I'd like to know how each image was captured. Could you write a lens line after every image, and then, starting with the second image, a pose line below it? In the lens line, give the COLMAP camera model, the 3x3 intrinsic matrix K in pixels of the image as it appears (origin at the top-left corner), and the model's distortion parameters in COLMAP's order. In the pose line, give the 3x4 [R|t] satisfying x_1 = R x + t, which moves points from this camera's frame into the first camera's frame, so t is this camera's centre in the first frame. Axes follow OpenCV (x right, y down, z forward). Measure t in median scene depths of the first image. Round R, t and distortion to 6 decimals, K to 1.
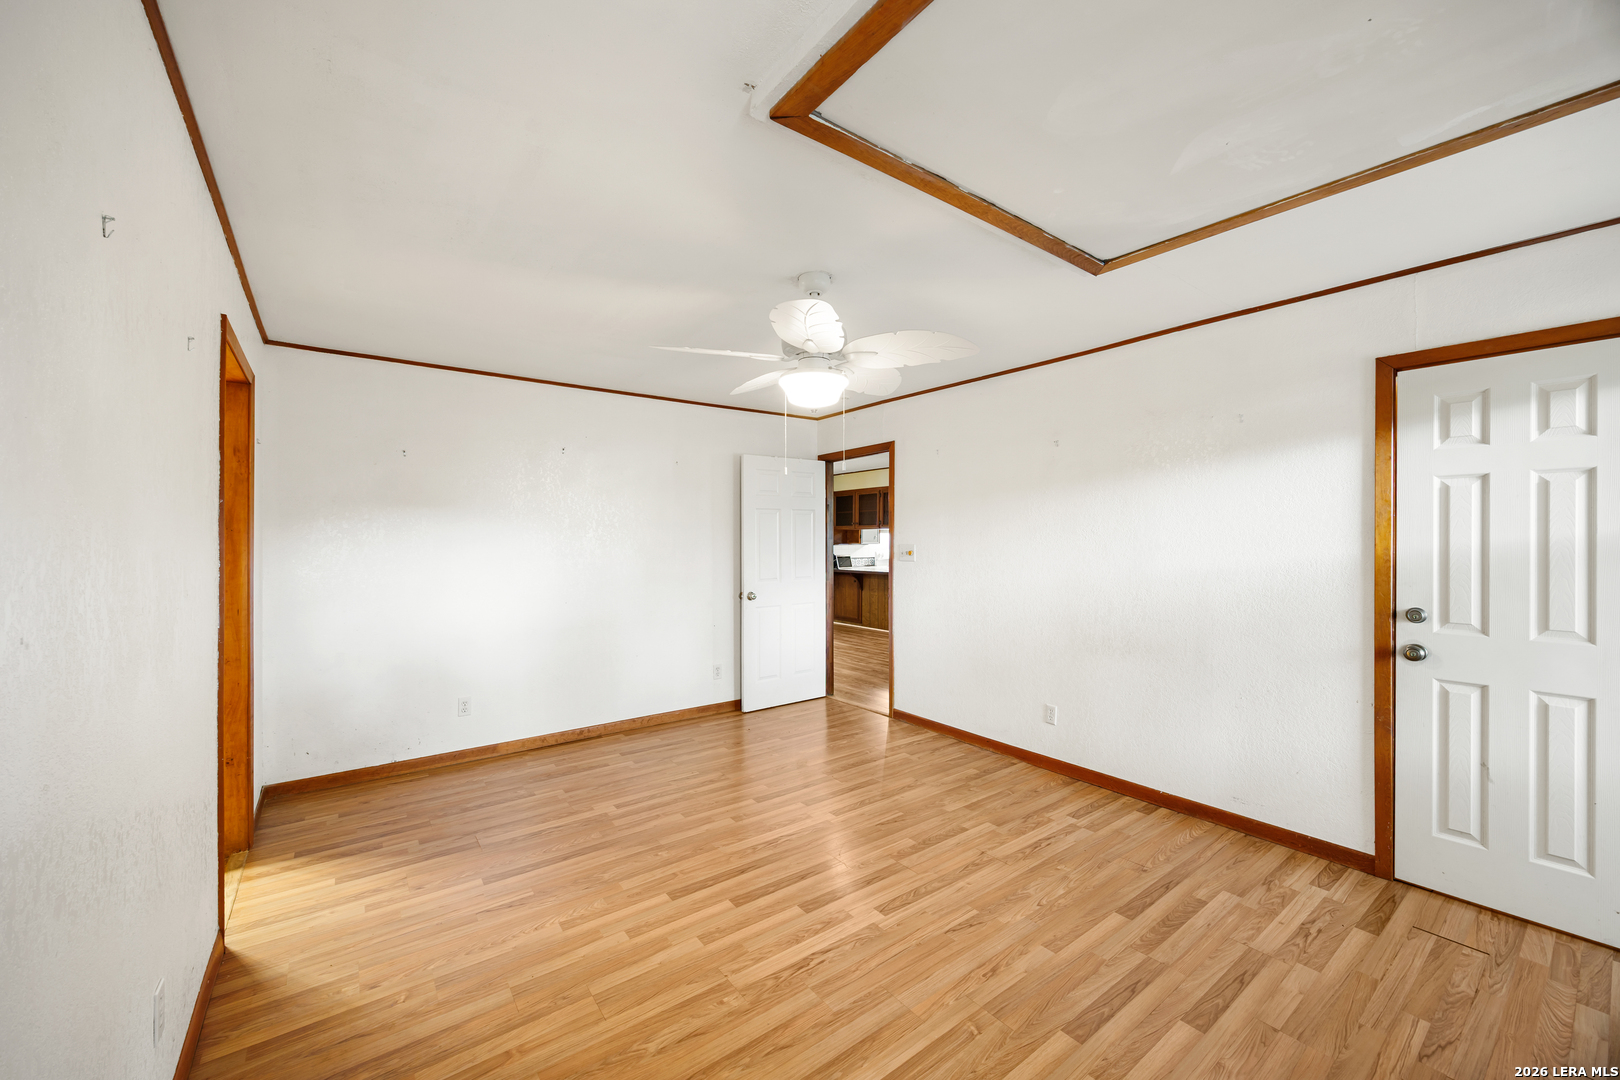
lens RADIAL K [[625.9, 0, 818.4], [0, 625.9, 544.4], [0, 0, 1]] dist [-0.001926, 0.000017]
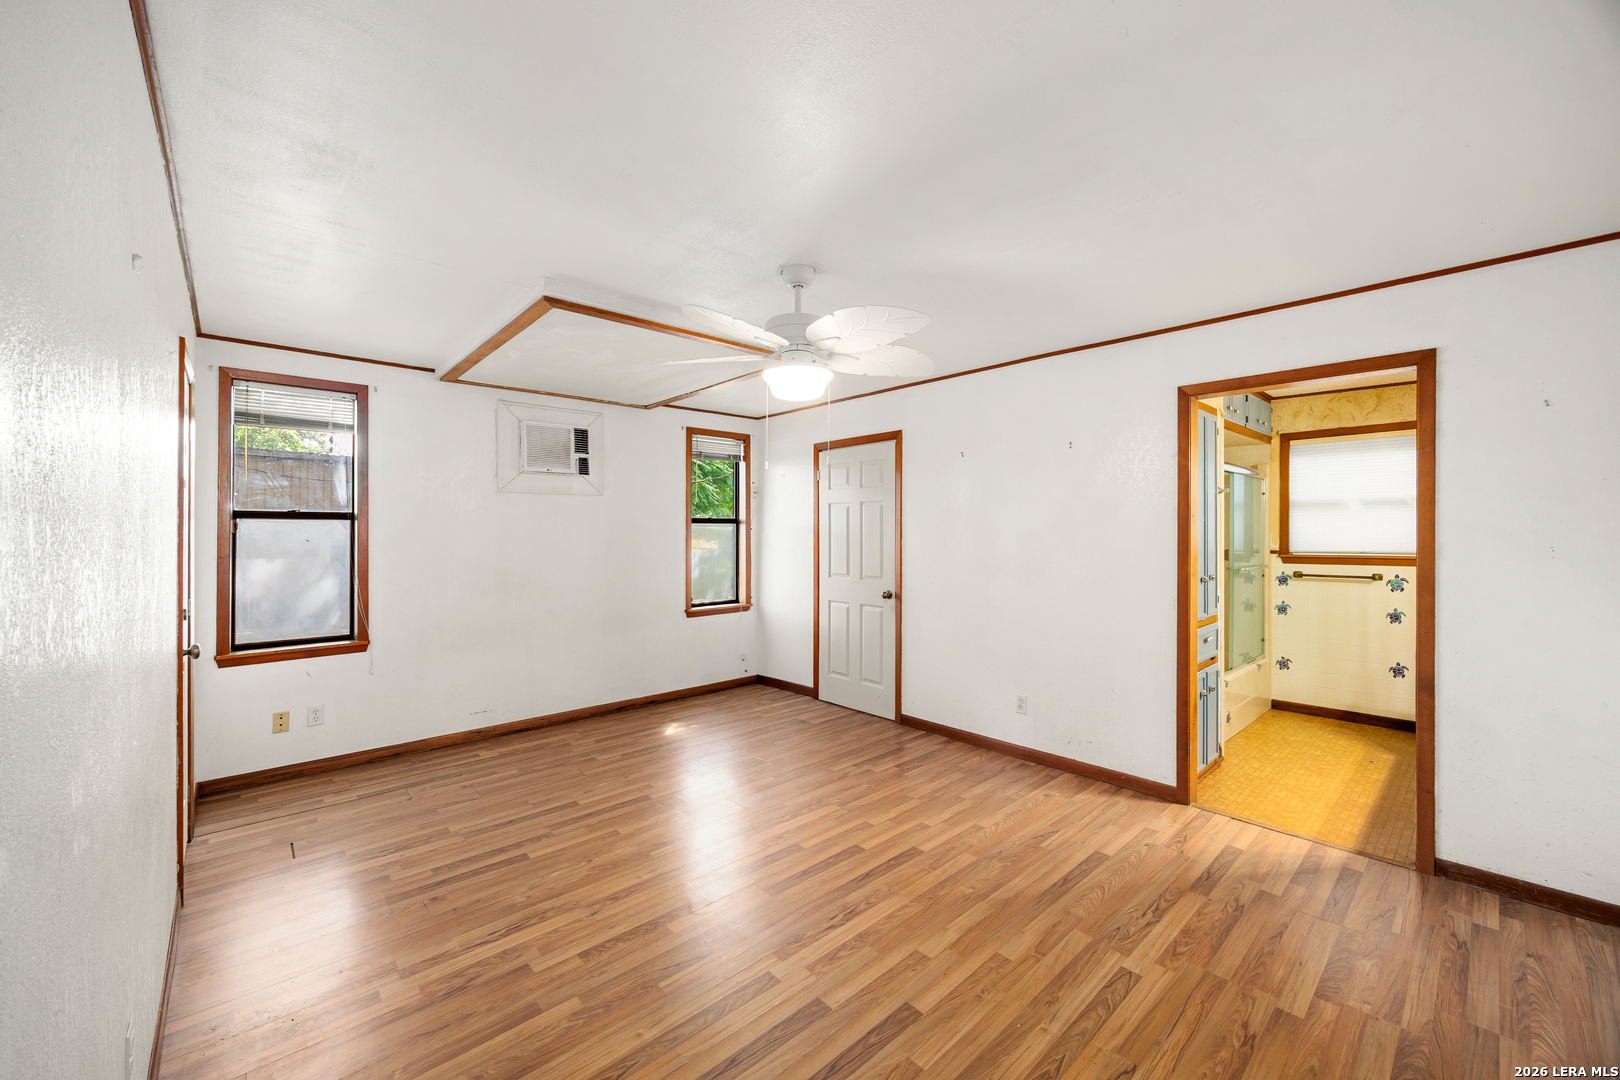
lens RADIAL K [[625.9, 0, 818.4], [0, 625.9, 544.4], [0, 0, 1]] dist [-0.001926, 0.000017]
pose [[-0.995982, 0.007924, -0.089202, 0.038009], [0.005652, 0.999654, 0.025694, -0.016889], [0.089374, 0.025086, -0.995682, 1.958393]]
